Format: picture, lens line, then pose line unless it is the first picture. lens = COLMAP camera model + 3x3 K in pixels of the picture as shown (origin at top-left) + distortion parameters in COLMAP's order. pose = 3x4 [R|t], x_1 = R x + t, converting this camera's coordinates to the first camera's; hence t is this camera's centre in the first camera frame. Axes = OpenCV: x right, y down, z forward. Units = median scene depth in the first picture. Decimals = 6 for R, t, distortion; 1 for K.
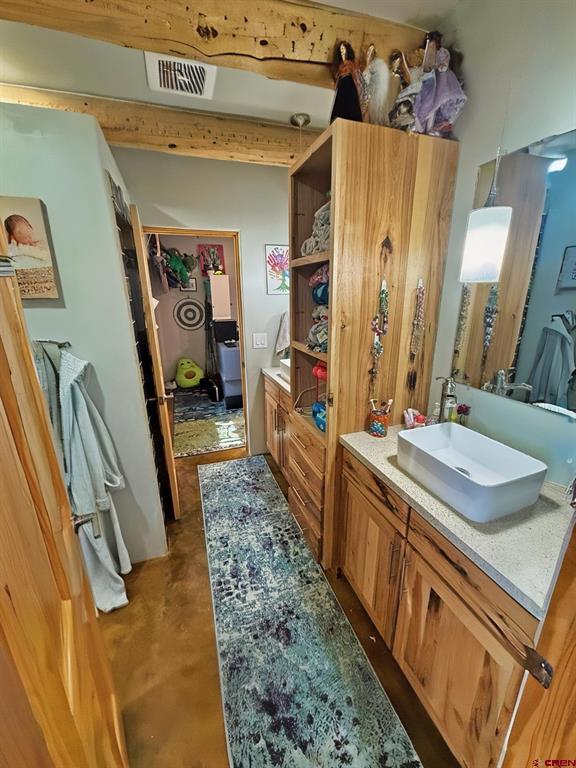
lens RADIAL K [[306.3, 0, 288.0], [0, 306.3, 377.7], [0, 0, 1]] dist [-0.000294, -0.002145]
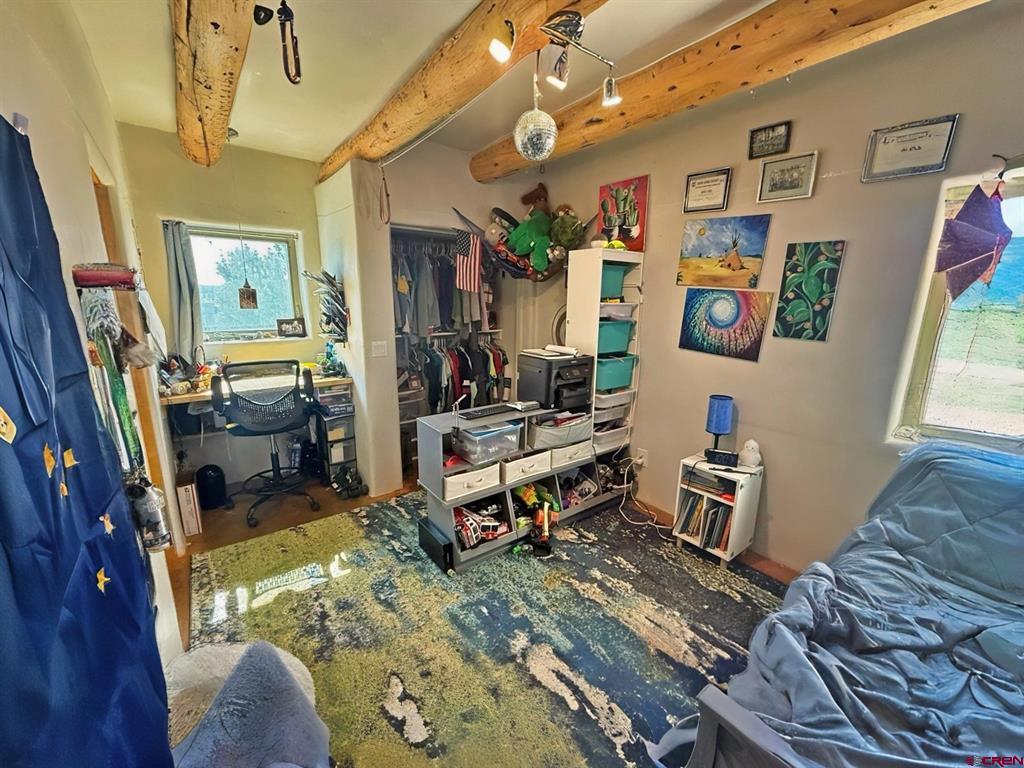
lens RADIAL K [[408.4, 0, 513.3], [0, 408.4, 385.7], [0, 0, 1]] dist [-0.000294, -0.002145]
pose [[0.315633, 0.223002, -0.922305, 0.889716], [-0.275099, 0.951751, 0.135977, -0.613988], [0.908128, 0.210807, 0.361751, 2.218340]]
